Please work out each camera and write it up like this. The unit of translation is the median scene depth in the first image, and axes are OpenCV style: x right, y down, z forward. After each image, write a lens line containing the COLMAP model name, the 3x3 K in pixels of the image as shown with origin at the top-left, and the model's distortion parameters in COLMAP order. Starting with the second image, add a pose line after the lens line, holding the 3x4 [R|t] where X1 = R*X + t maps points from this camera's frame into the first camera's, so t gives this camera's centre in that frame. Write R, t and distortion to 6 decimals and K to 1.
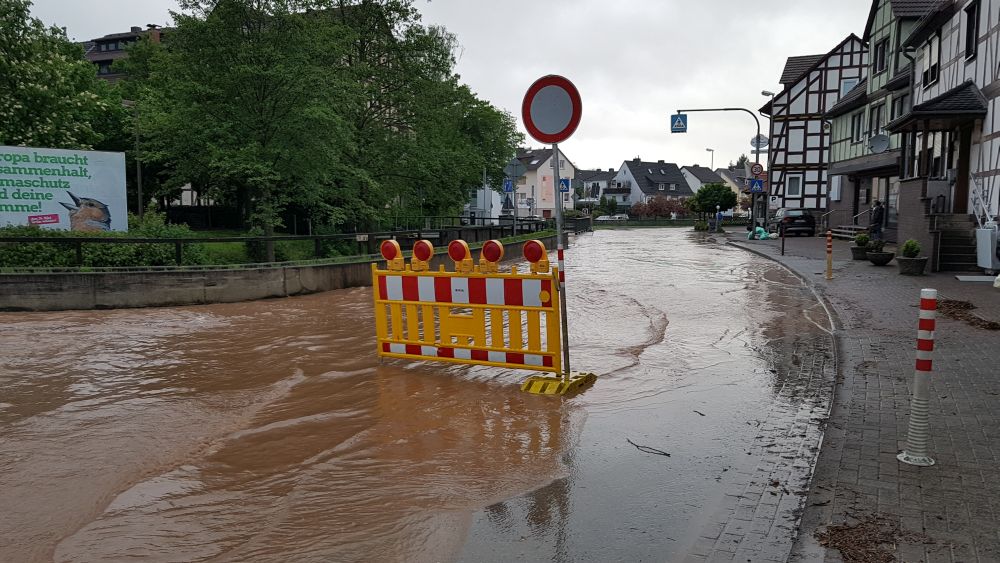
lens RADIAL K [[776.2, 0, 500.0], [0, 776.2, 281.5], [0, 0, 1]] dist [0.085732, -0.156444]
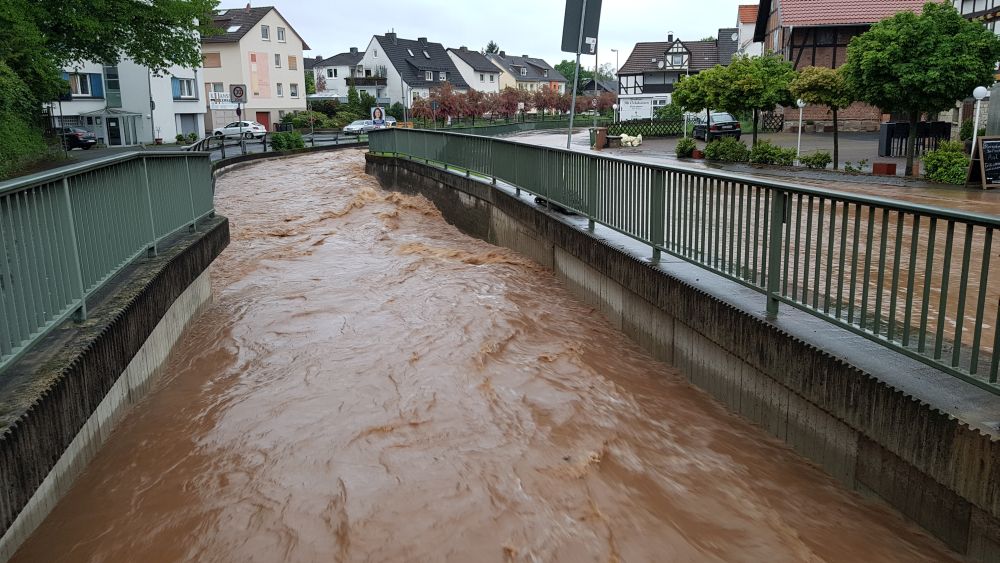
lens RADIAL K [[776.2, 0, 500.0], [0, 776.2, 281.5], [0, 0, 1]] dist [0.085732, -0.156444]
pose [[0.934259, -0.092256, 0.344453, 0.031443], [0.048978, 0.989997, 0.132312, -0.096122], [-0.353215, -0.106743, 0.929433, 1.040902]]
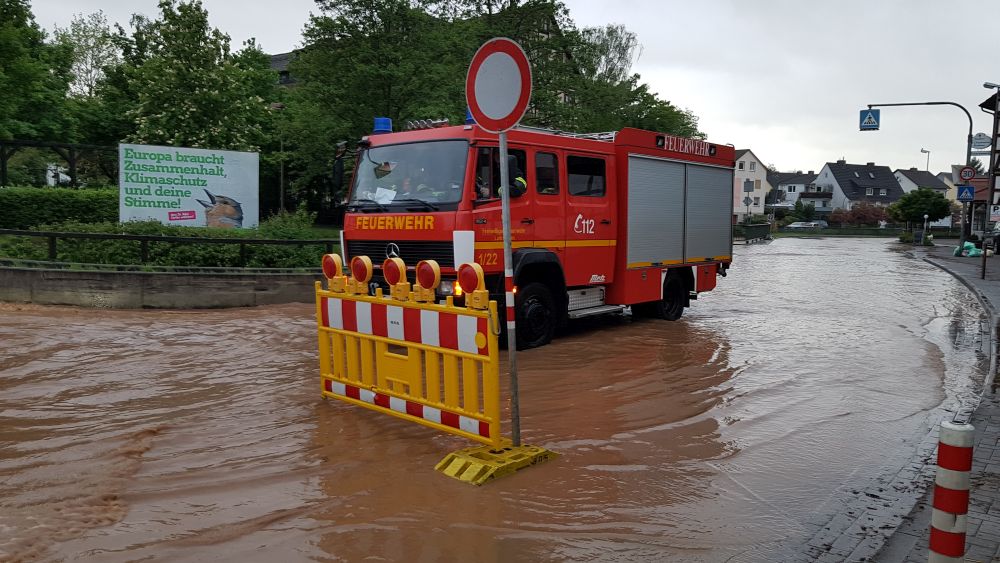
lens RADIAL K [[766.7, 0, 484.7], [0, 766.7, 267.7], [0, 0, 1]] dist [0.080521, -0.120573]
pose [[0.964884, 0.039517, -0.259686, 0.046213], [-0.044369, 0.998933, -0.012846, -0.007526], [0.258901, 0.023917, 0.965608, 0.056738]]
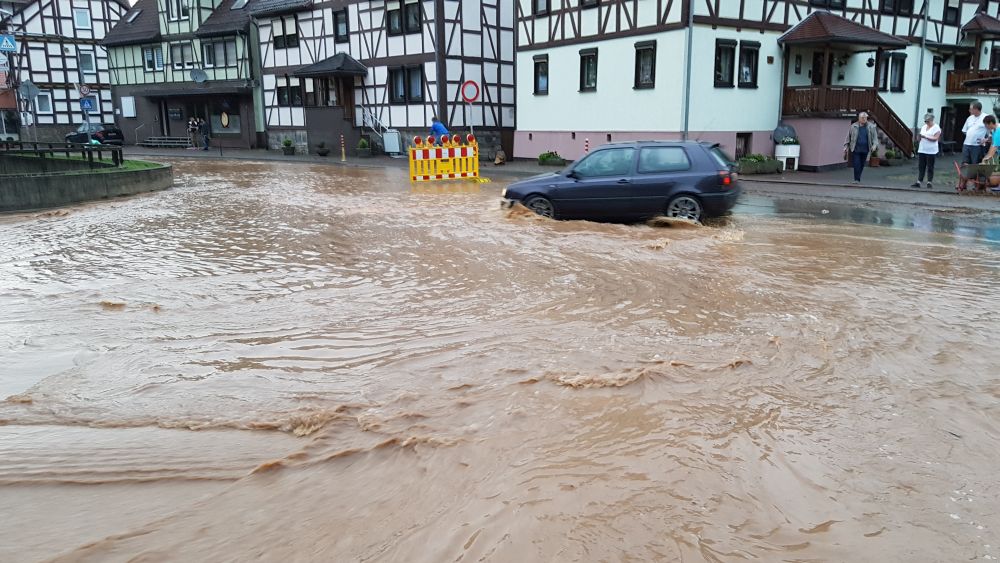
lens RADIAL K [[755.1, 0, 500.0], [0, 755.1, 281.5], [0, 0, 1]] dist [0.002233, 0.003003]
pose [[0.454779, -0.189554, 0.870199, -0.488692], [0.089481, 0.981869, 0.167115, 0.005630], [-0.886098, 0.001866, 0.463494, -0.089936]]
